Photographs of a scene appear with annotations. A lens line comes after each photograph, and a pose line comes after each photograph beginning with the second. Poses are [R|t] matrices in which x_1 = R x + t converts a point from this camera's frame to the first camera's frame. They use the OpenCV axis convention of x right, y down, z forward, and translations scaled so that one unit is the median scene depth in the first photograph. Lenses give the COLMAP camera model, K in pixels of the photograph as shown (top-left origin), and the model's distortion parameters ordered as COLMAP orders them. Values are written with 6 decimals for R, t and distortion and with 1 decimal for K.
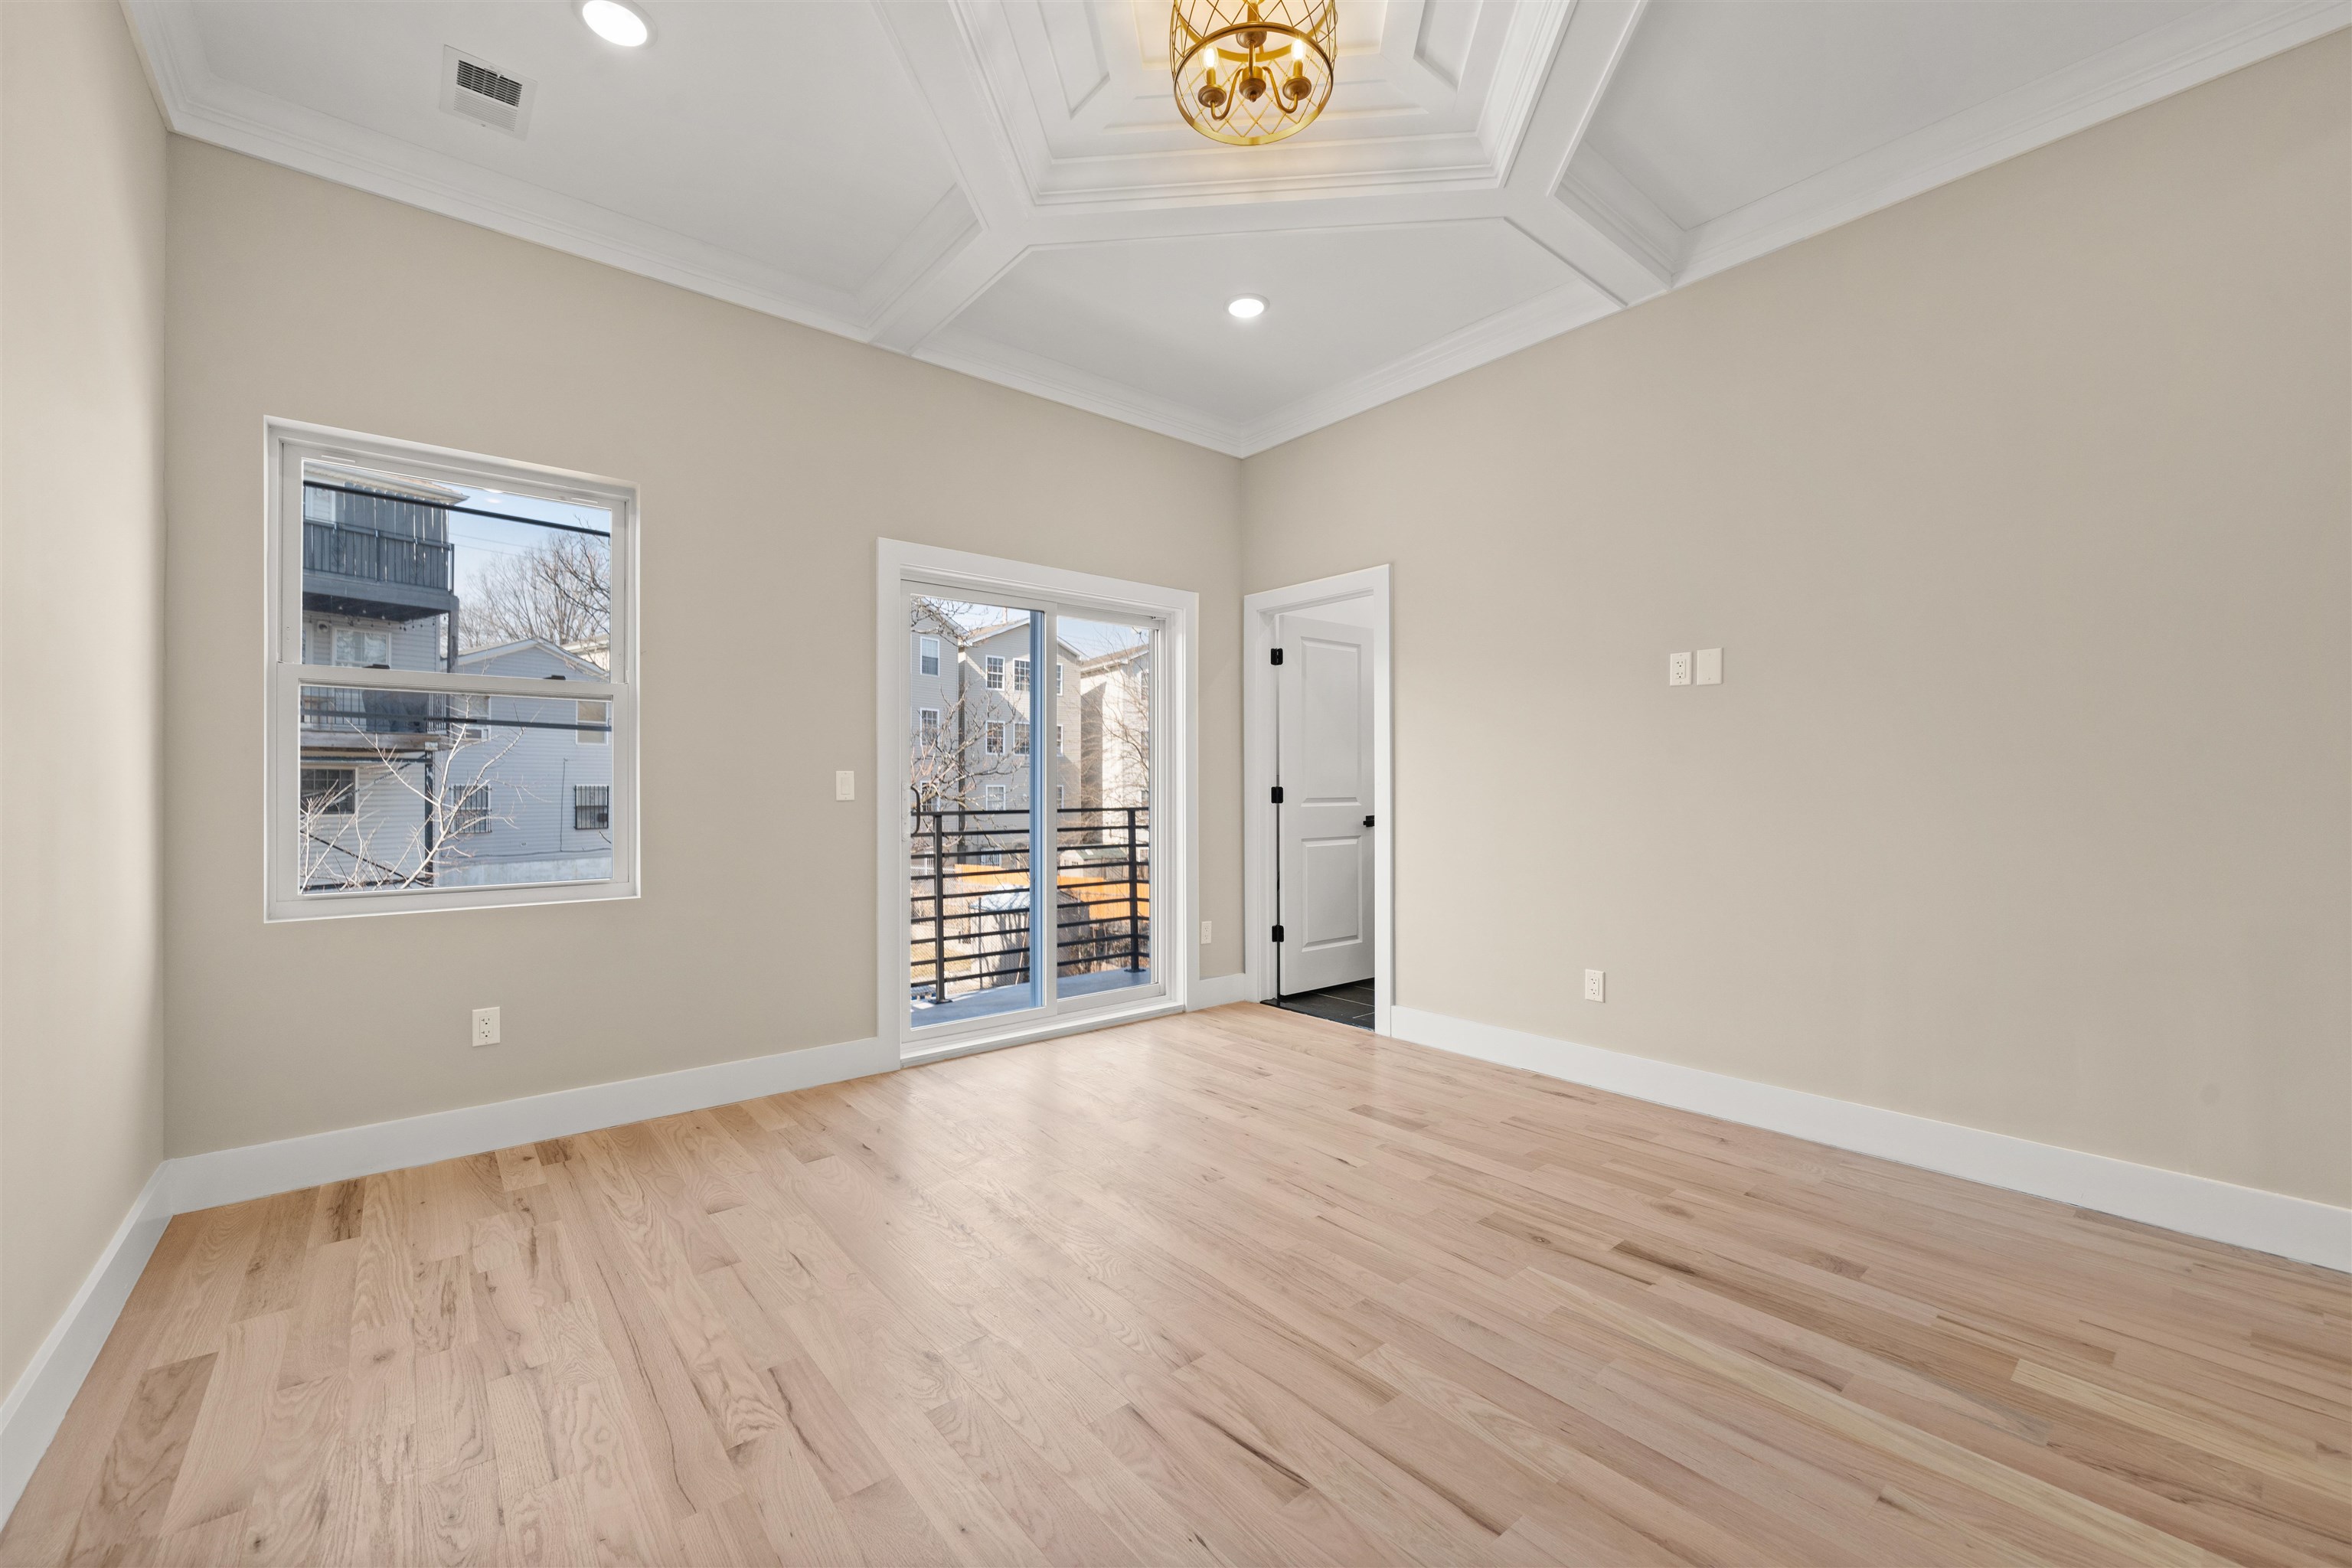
lens RADIAL K [[904.2, 0, 1183.2], [0, 904.2, 778.9], [0, 0, 1]] dist [-0.006487, 0.000954]
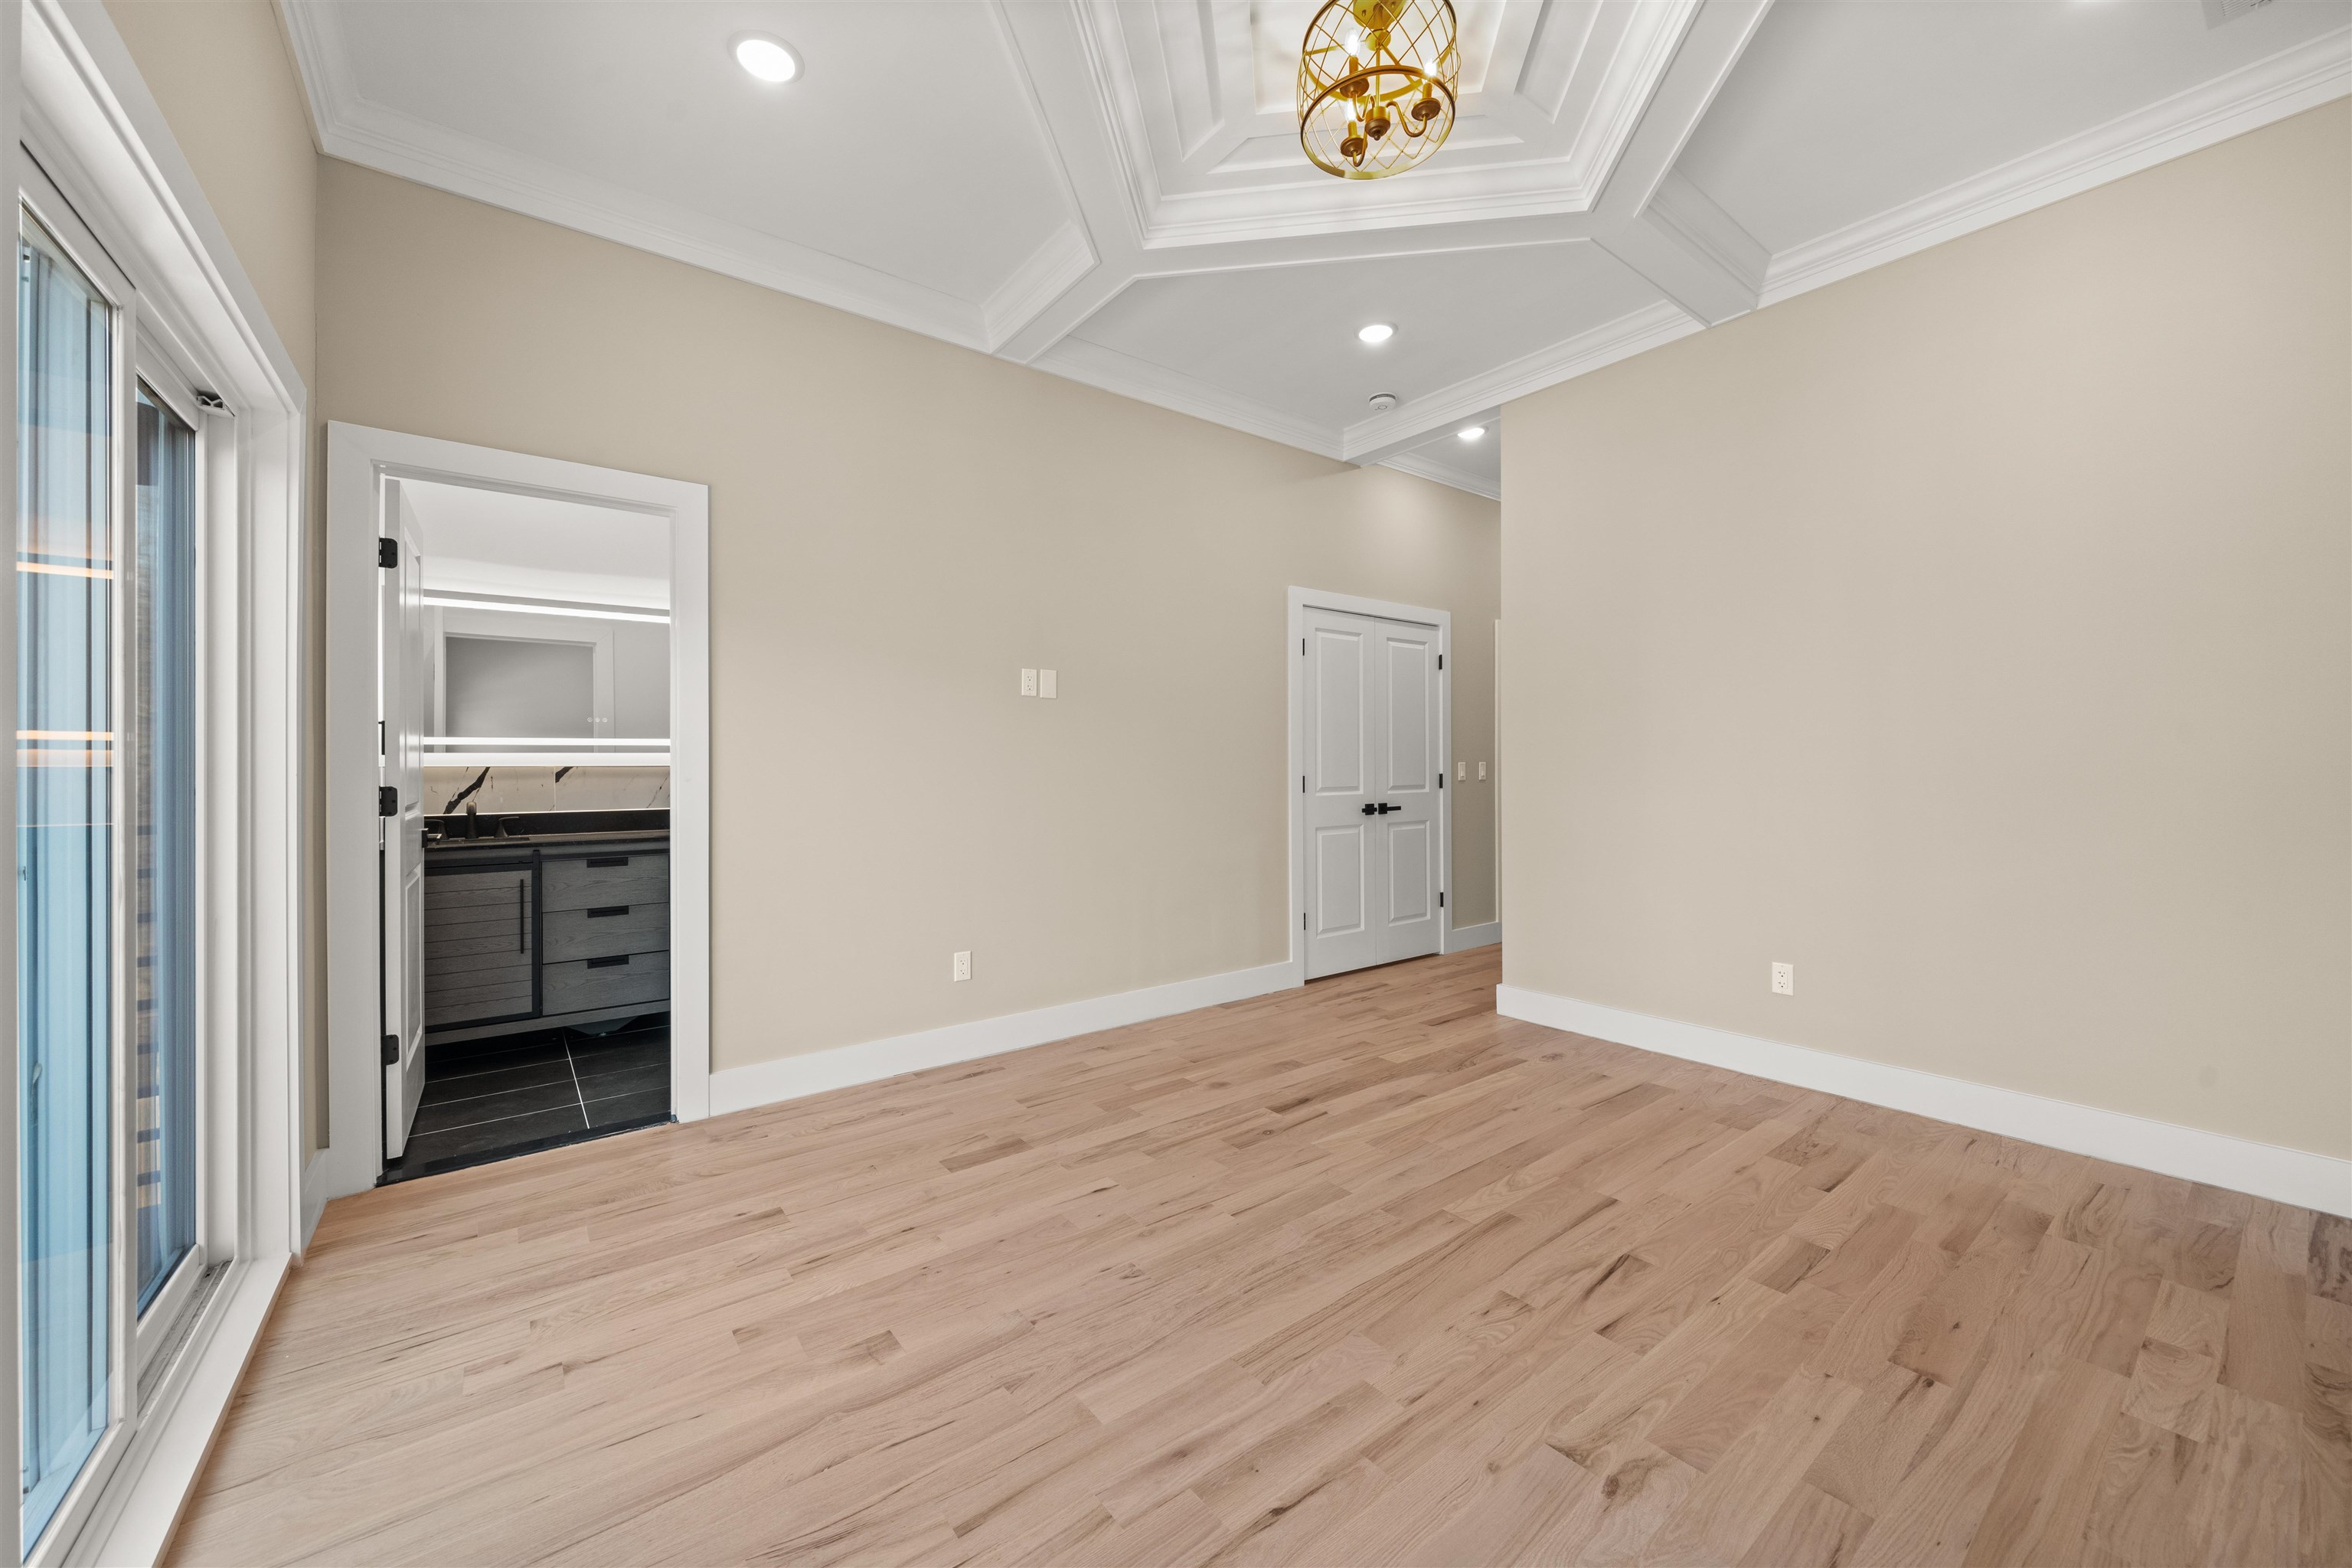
lens RADIAL K [[873.4, 0, 1161.3], [0, 873.4, 762.8], [0, 0, 1]] dist [-0.004323, -0.000303]
pose [[0.070928, 0.005394, 0.997467, -0.760940], [-0.004914, 0.999975, -0.005058, -0.011628], [-0.997469, -0.004543, 0.070953, 0.933789]]
